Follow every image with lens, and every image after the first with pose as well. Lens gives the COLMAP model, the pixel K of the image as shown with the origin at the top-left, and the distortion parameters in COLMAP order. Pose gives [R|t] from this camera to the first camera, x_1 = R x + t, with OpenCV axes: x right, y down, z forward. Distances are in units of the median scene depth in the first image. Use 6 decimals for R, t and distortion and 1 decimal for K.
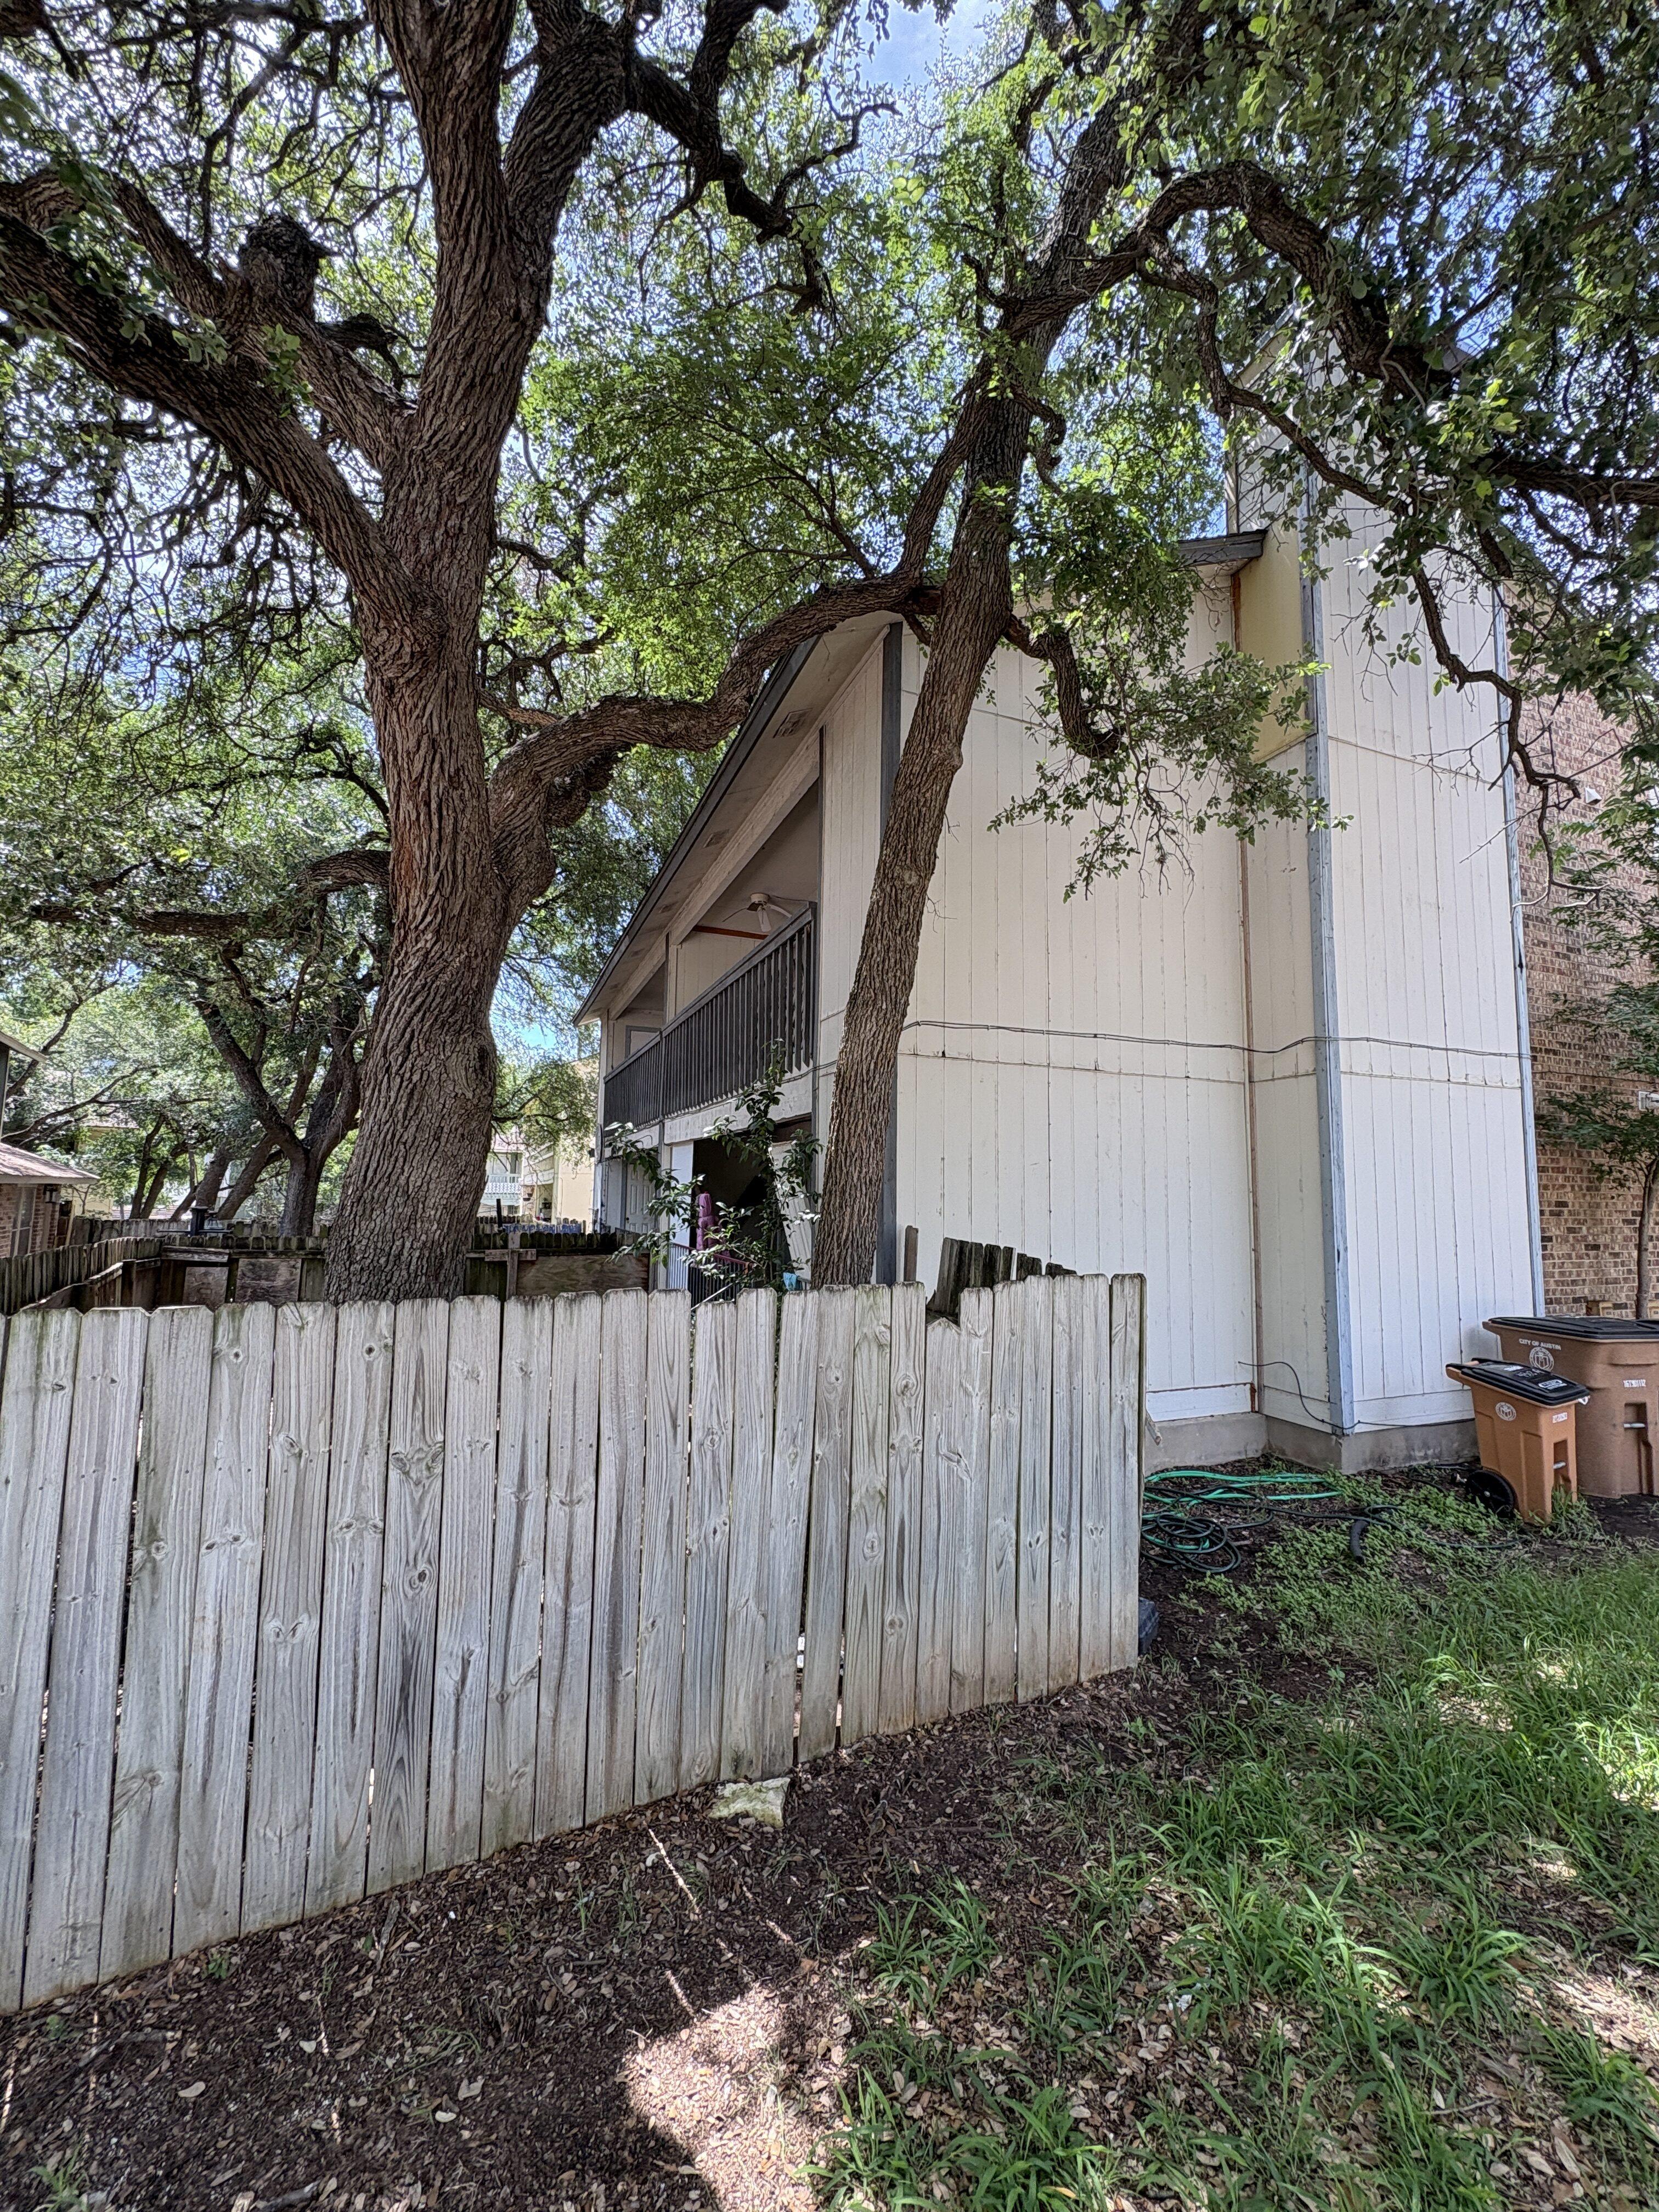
lens RADIAL K [[880.4, 0, 838.5], [0, 880.4, 1111.2], [0, 0, 1]] dist [0.001228, 0.000001]
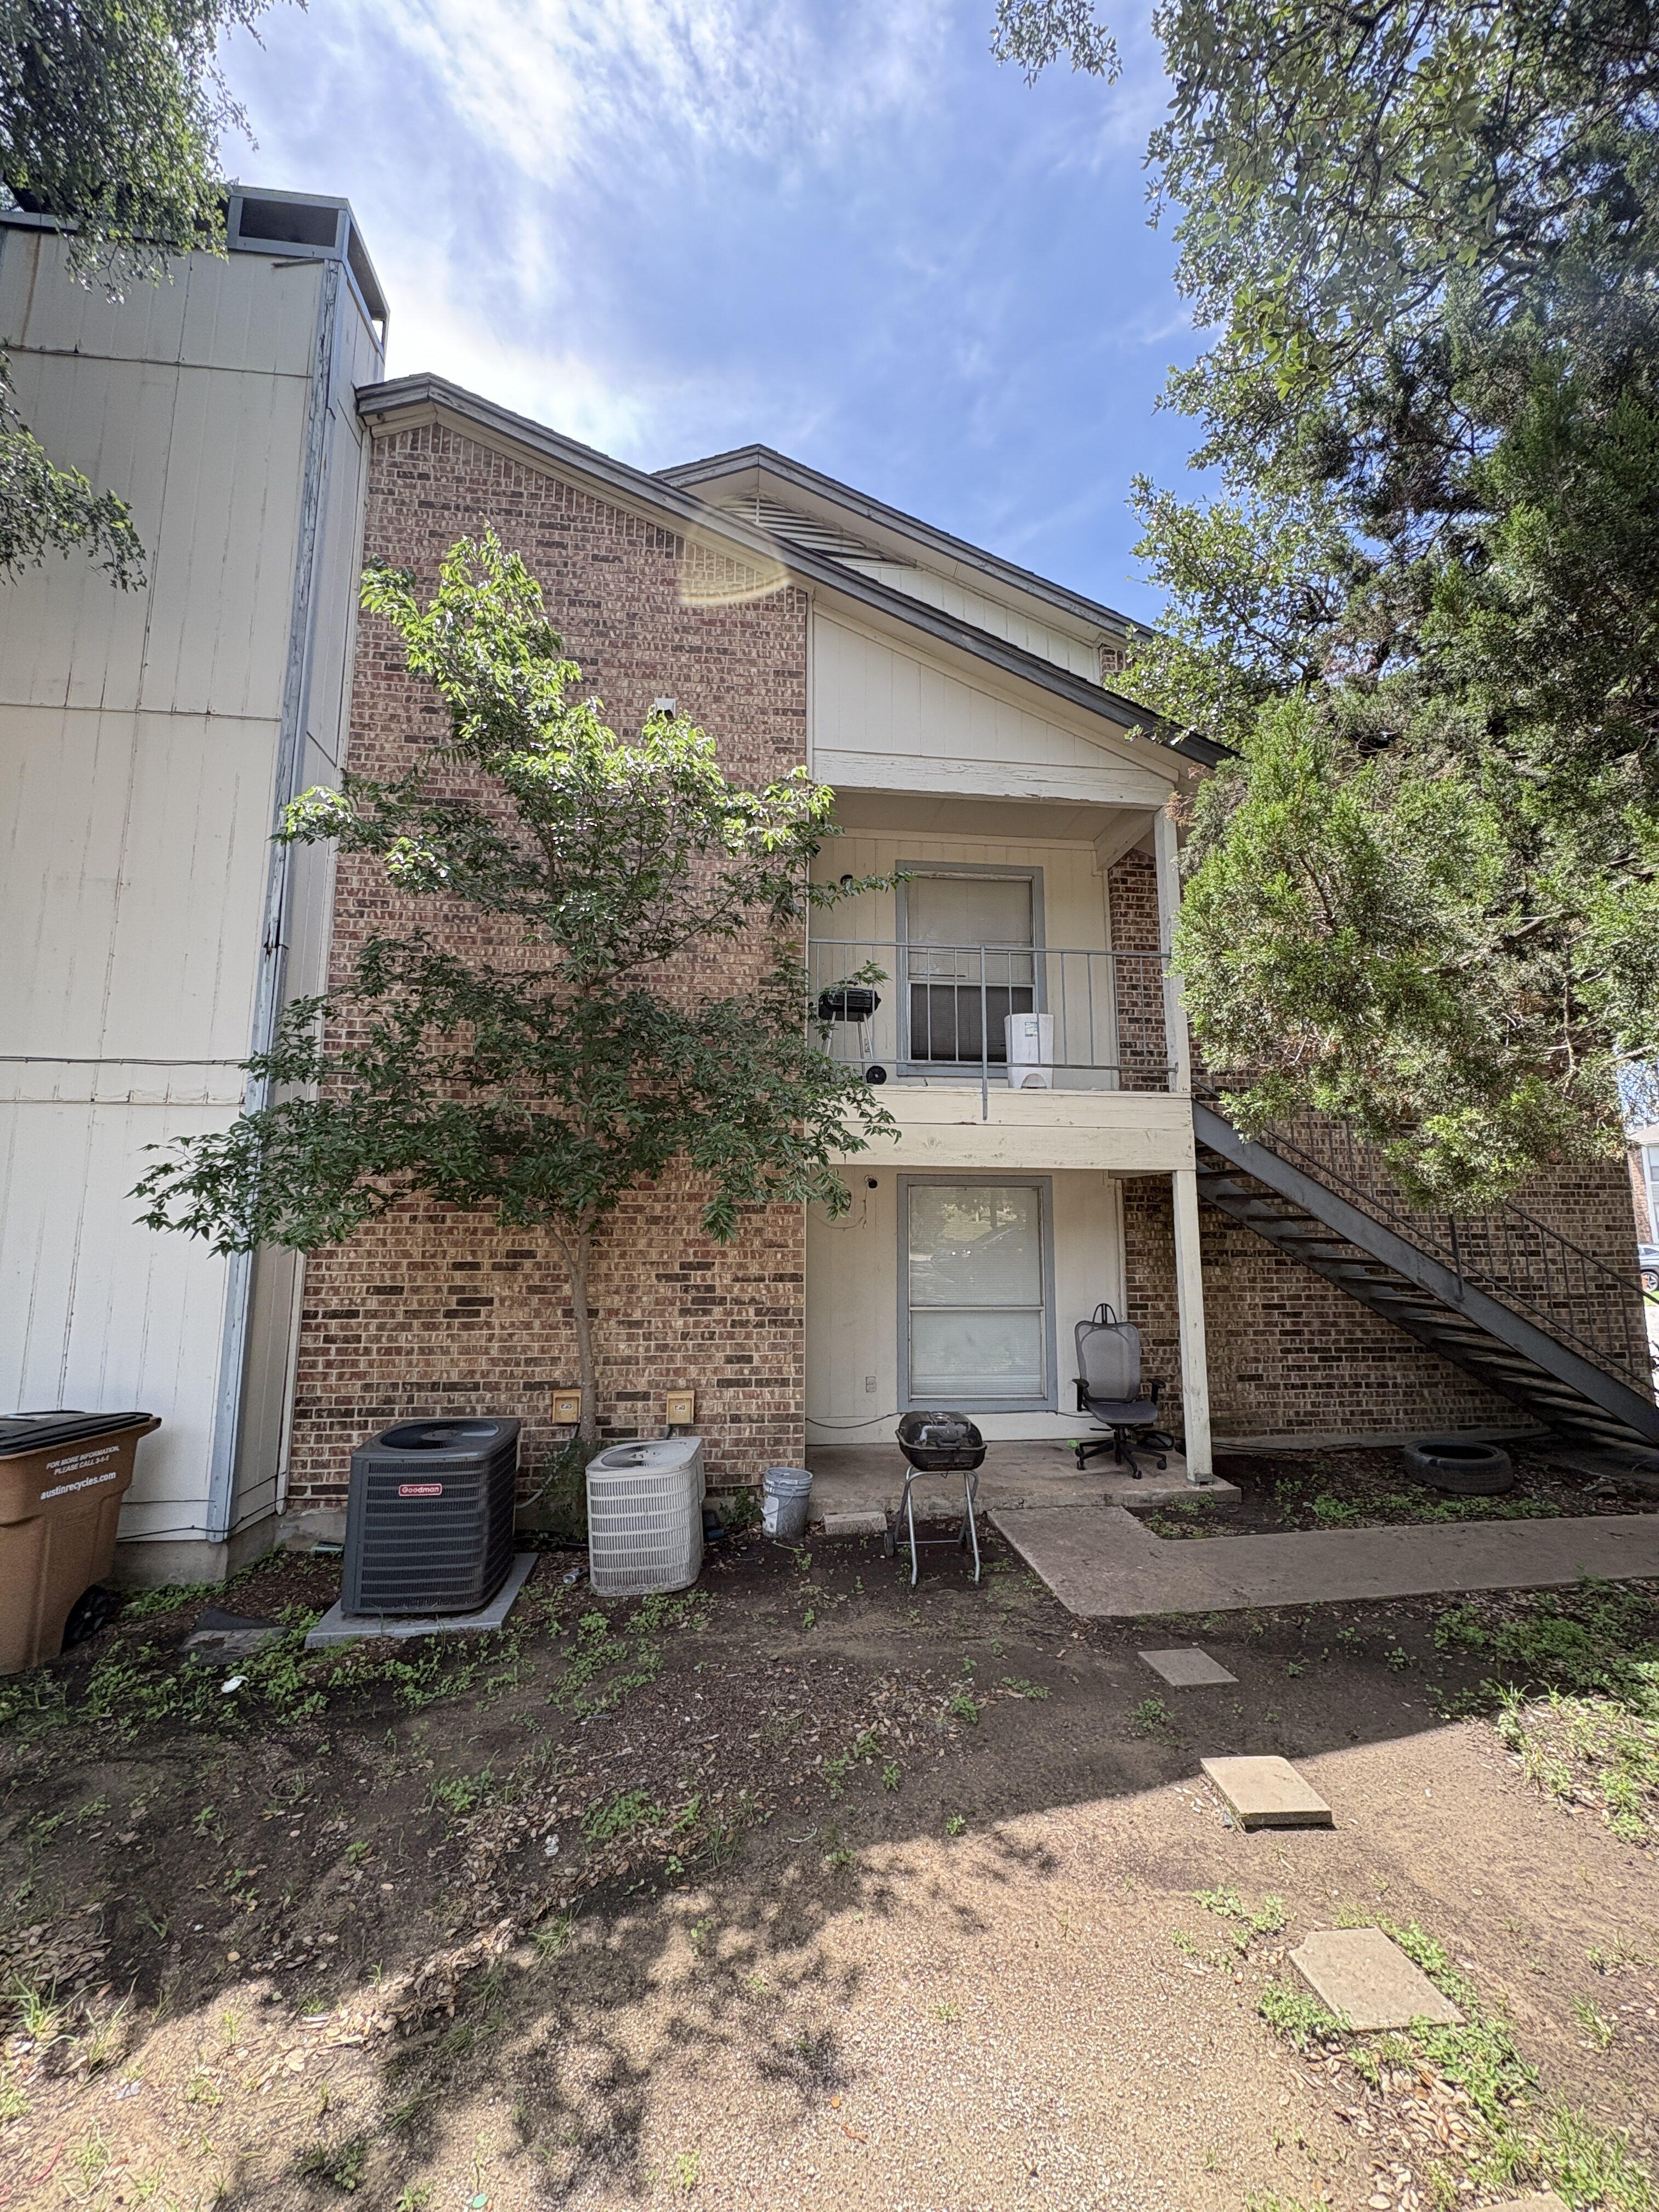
lens RADIAL K [[880.4, 0, 830.8], [0, 880.4, 1111.6], [0, 0, 1]] dist [0.001228, 0.000001]
pose [[0.959566, -0.049062, -0.277176, 3.034185], [0.036993, 0.998133, -0.048609, 0.074514], [0.279043, 0.036390, 0.959589, 0.848171]]
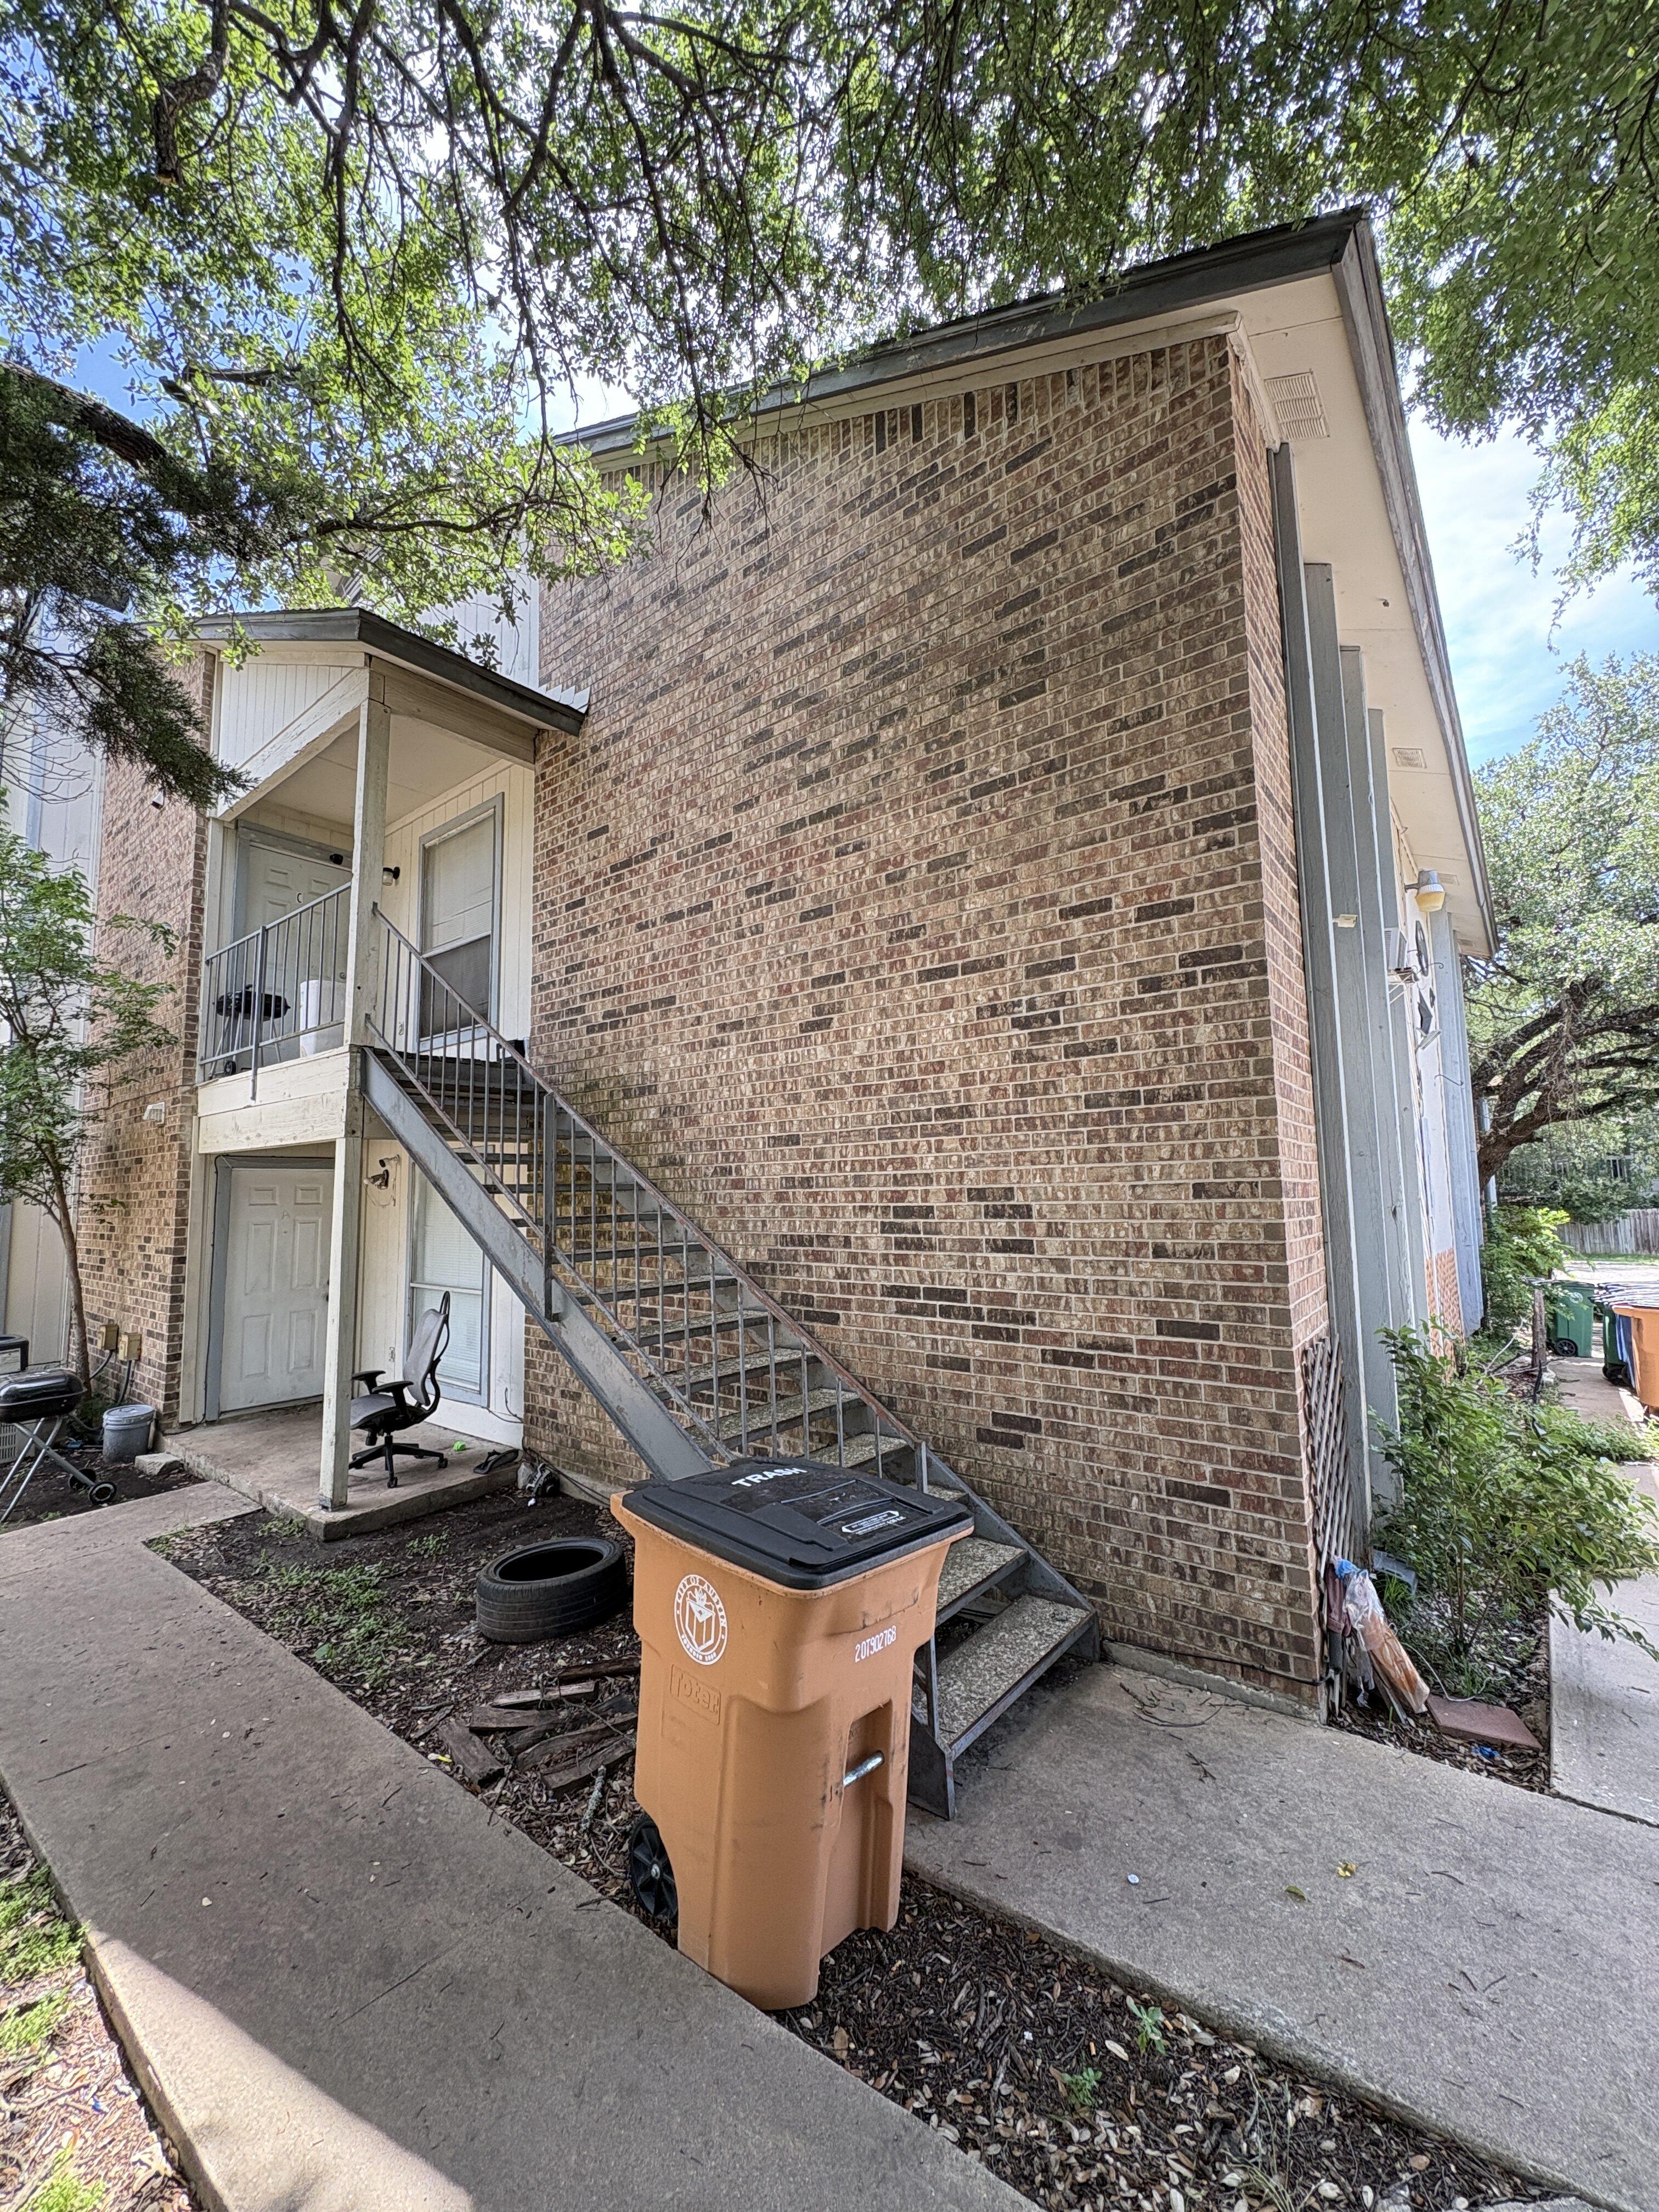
lens RADIAL K [[880.4, 0, 830.5], [0, 880.4, 1108.8], [0, 0, 1]] dist [0.001228, 0.000001]
pose [[0.481835, -0.109889, -0.869345, 4.982832], [0.100857, 0.992467, -0.069552, 0.278049], [0.870439, -0.054168, 0.489288, 2.812151]]
